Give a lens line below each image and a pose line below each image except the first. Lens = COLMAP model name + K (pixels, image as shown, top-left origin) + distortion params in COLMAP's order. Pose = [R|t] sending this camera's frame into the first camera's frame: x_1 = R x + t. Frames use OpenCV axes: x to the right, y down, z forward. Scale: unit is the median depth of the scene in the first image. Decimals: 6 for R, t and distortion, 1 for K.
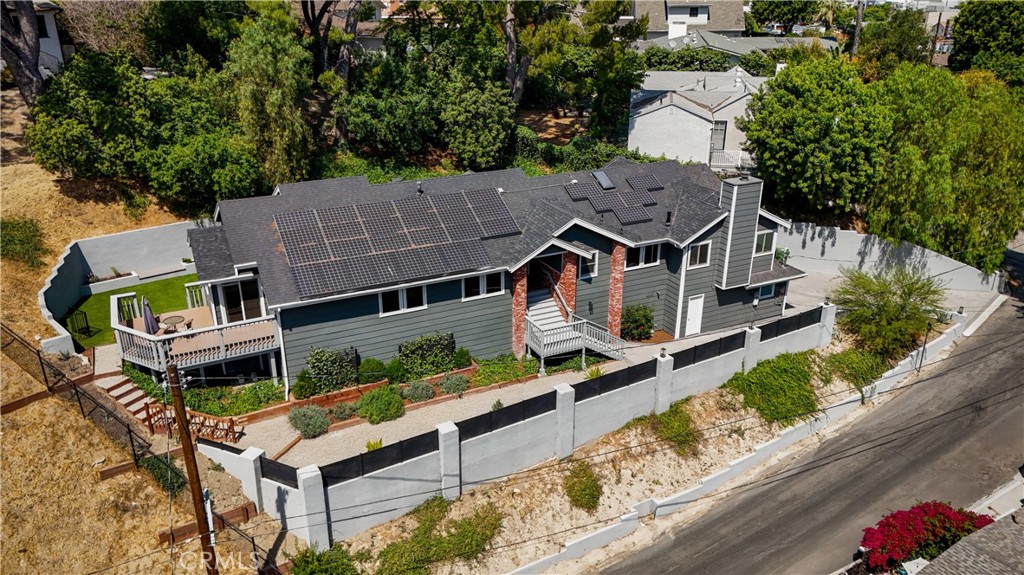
lens RADIAL K [[734.9, 0, 512.0], [0, 734.9, 287.5], [0, 0, 1]] dist [0.092971, -0.106670]
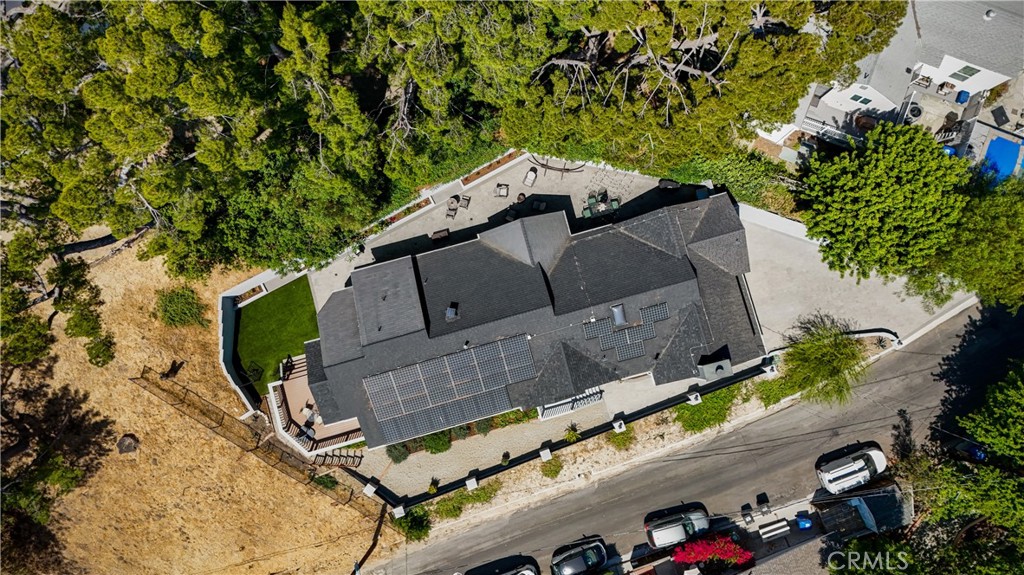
lens RADIAL K [[734.9, 0, 512.0], [0, 734.9, 287.5], [0, 0, 1]] dist [0.092971, -0.106670]
pose [[0.982464, 0.184634, -0.025983, -0.026826], [-0.063412, 0.461917, 0.884653, -1.285163], [0.175339, -0.867492, 0.465525, 0.465413]]
